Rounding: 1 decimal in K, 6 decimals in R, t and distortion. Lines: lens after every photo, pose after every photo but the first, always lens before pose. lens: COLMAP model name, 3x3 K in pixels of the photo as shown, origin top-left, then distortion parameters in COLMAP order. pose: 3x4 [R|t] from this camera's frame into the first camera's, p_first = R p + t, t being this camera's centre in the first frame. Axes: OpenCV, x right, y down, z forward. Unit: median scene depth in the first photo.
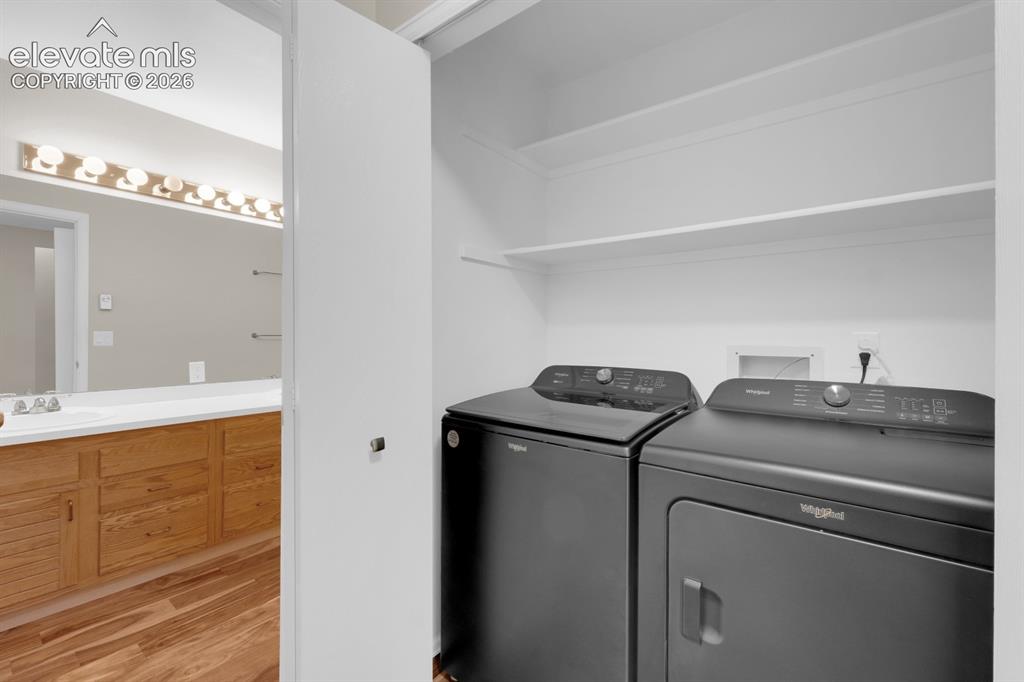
lens RADIAL K [[428.4, 0, 512.5], [0, 428.4, 344.4], [0, 0, 1]] dist [-0.000711, -0.000080]
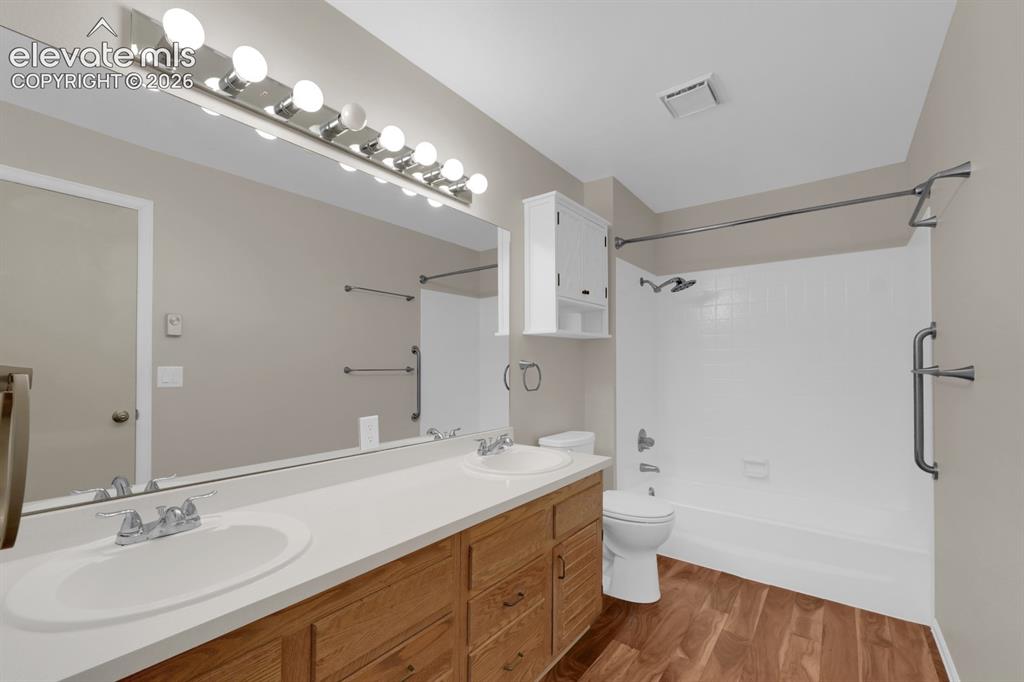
lens RADIAL K [[437.7, 0, 509.2], [0, 437.7, 369.9], [0, 0, 1]] dist [-0.000843, -0.000054]
pose [[0.999985, -0.005188, 0.001650, -0.617392], [0.005209, 0.999902, -0.012973, -0.019035], [-0.001582, 0.012982, 0.999914, 0.426704]]
